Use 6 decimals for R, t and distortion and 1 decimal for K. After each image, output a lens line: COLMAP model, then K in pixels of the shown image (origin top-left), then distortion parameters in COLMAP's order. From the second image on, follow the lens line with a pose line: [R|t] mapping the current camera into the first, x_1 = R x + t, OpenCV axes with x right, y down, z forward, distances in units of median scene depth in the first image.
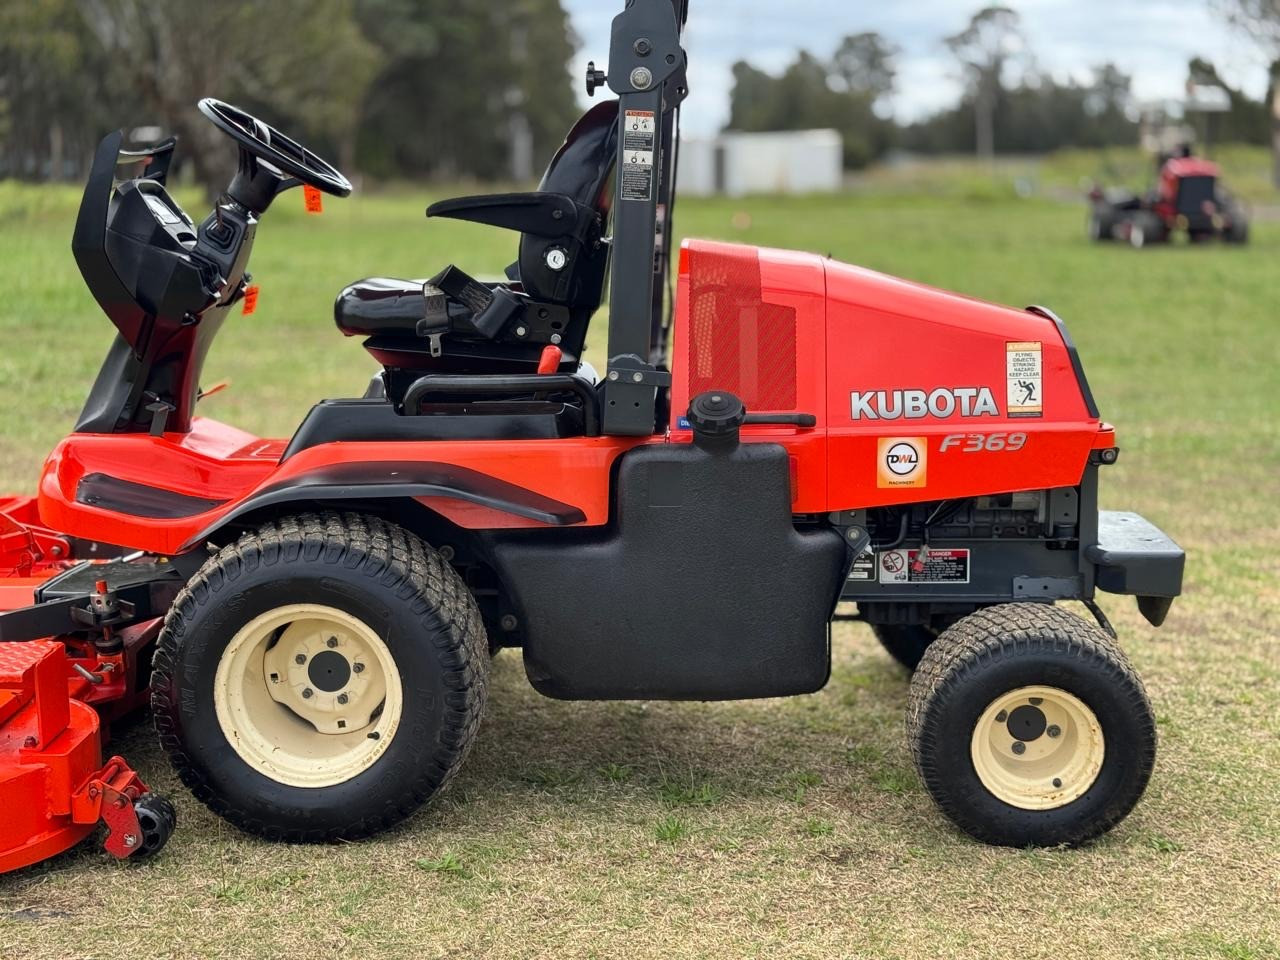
lens RADIAL K [[1801.8, 0, 636.6], [0, 1801.8, 484.0], [0, 0, 1]] dist [0.118622, 0.000000]
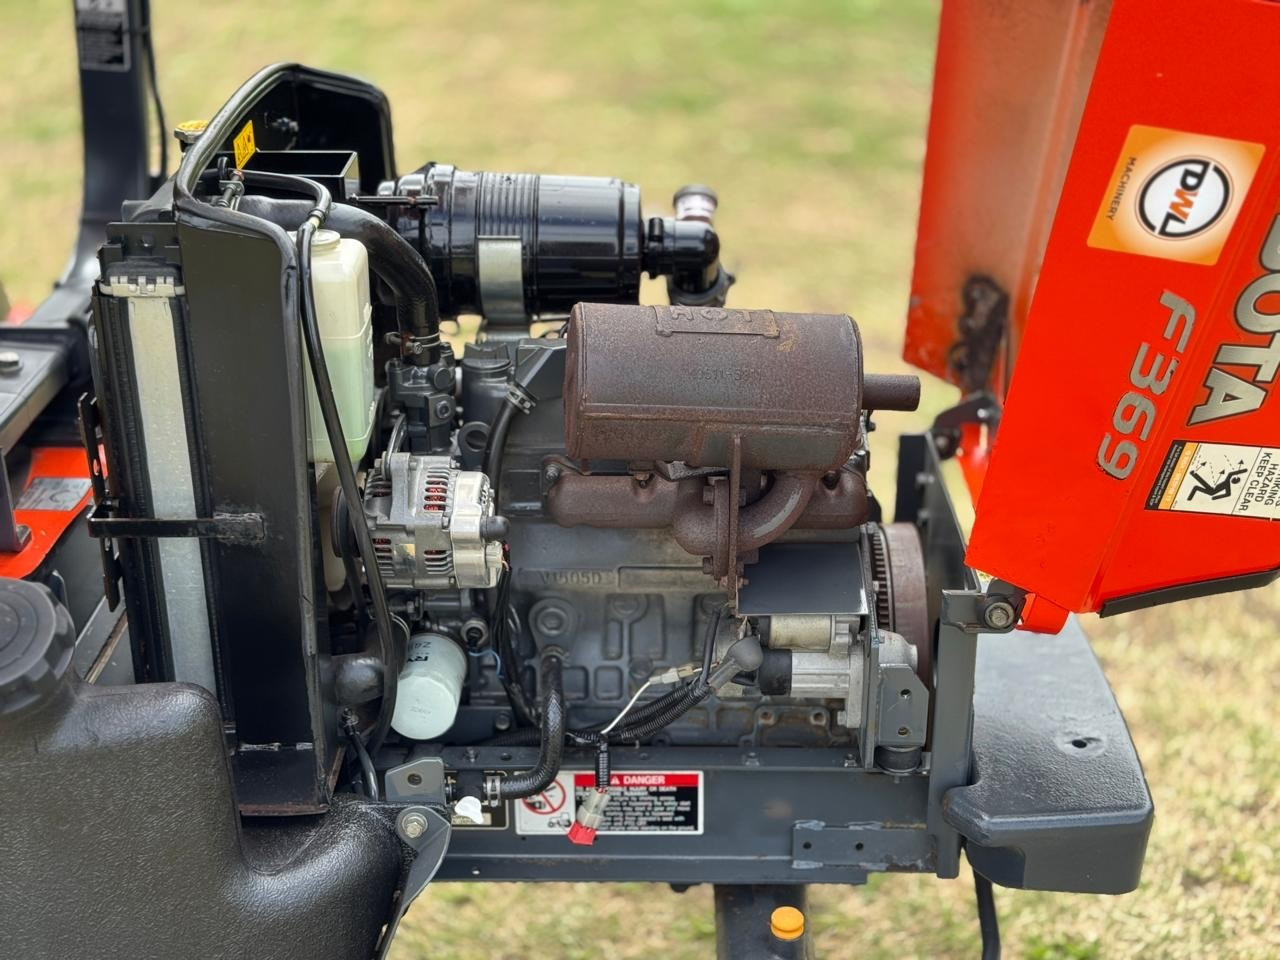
lens RADIAL K [[1801.8, 0, 673.7], [0, 1801.8, 487.3], [0, 0, 1]] dist [0.118622, 0.000000]
pose [[0.999121, -0.008946, 0.040944, 0.165545], [-0.002107, 0.964994, 0.262265, -0.166334], [-0.041857, -0.262121, 0.964127, 0.594241]]
